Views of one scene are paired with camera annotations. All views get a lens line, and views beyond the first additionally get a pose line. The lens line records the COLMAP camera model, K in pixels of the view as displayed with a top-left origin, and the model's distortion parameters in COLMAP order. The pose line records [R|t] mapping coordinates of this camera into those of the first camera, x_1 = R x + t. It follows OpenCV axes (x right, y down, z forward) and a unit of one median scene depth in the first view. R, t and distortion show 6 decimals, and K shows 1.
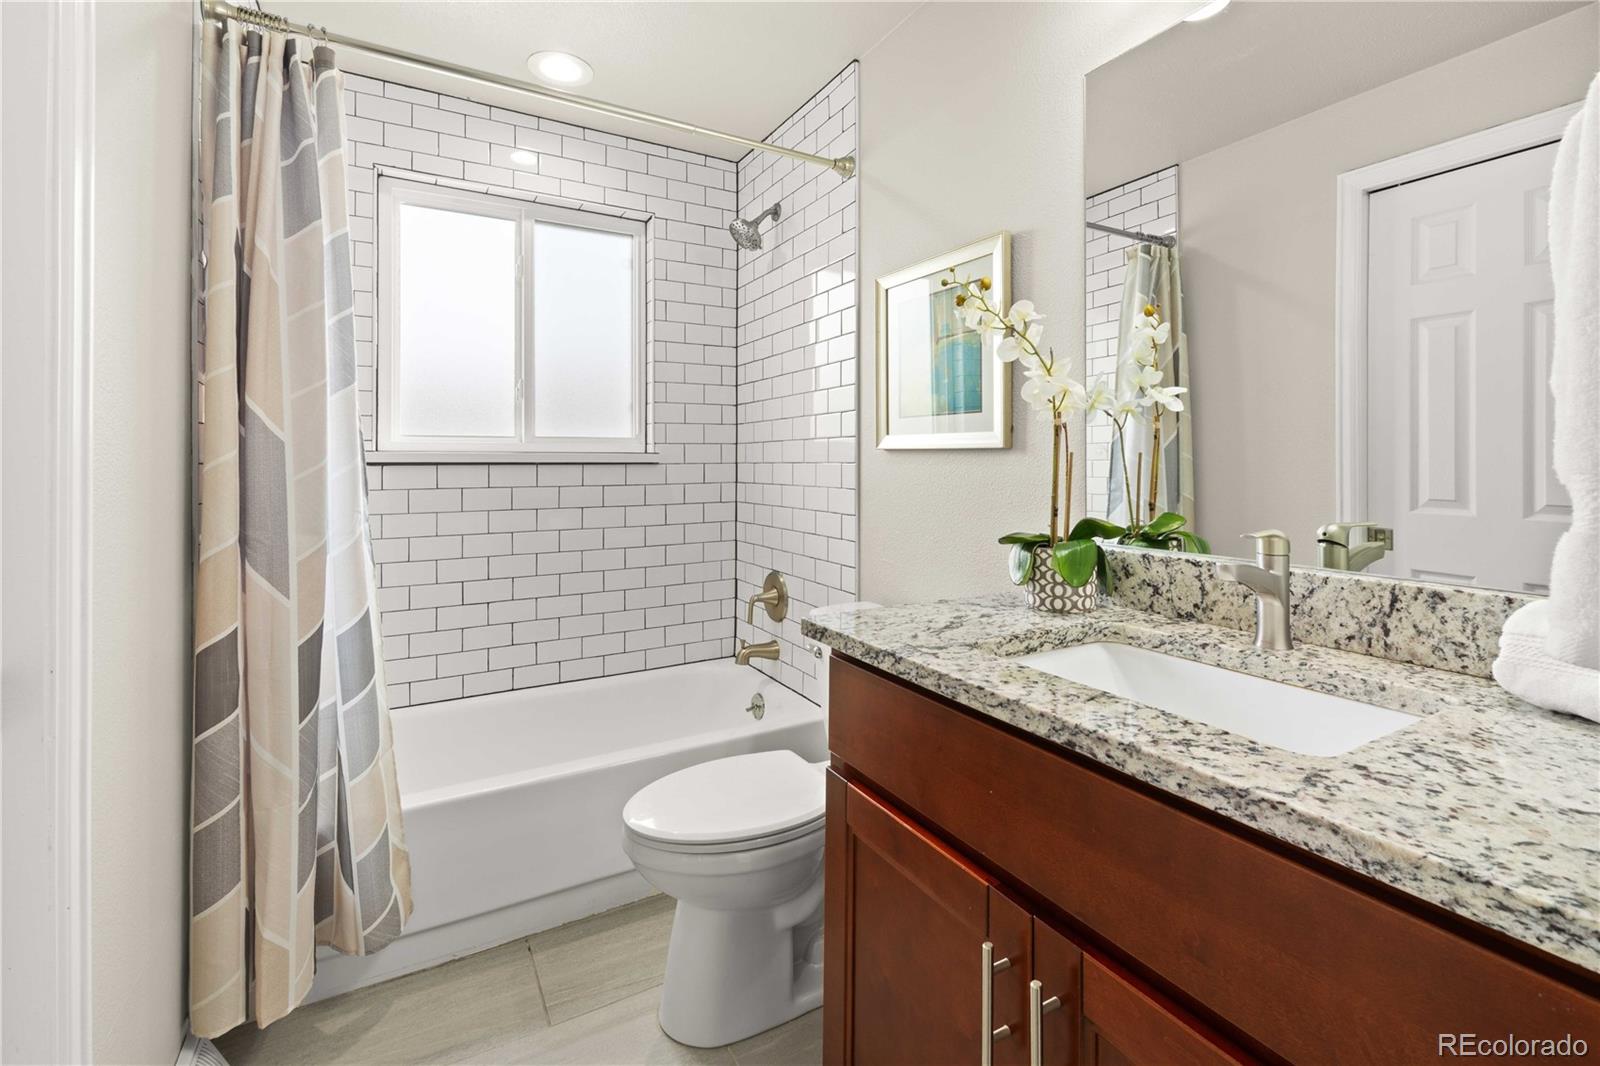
lens RADIAL K [[693.7, 0, 802.5], [0, 693.7, 473.5], [0, 0, 1]] dist [-0.006658, -0.000199]
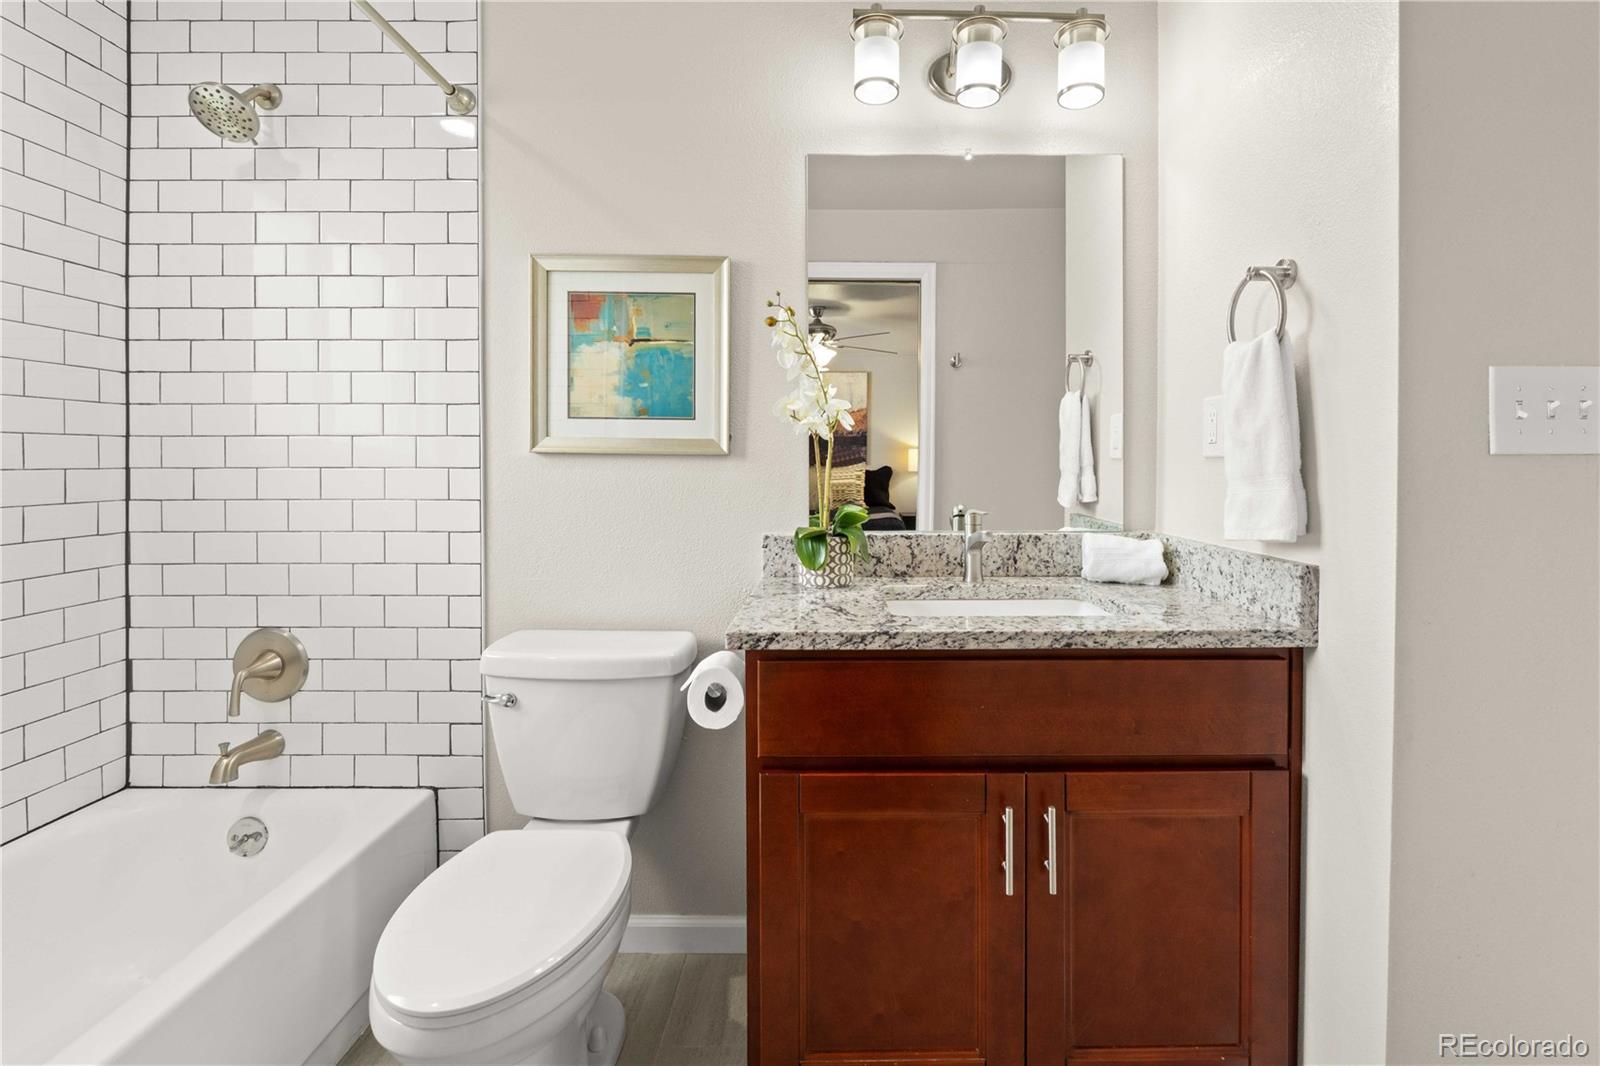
lens RADIAL K [[708.0, 0, 803.3], [0, 708.0, 479.9], [0, 0, 1]] dist [-0.006691, -0.000324]
pose [[0.492140, -0.016927, 0.870352, -0.905352], [0.012494, 0.999845, 0.012381, -0.012965], [-0.870426, 0.004781, 0.492275, 0.493715]]
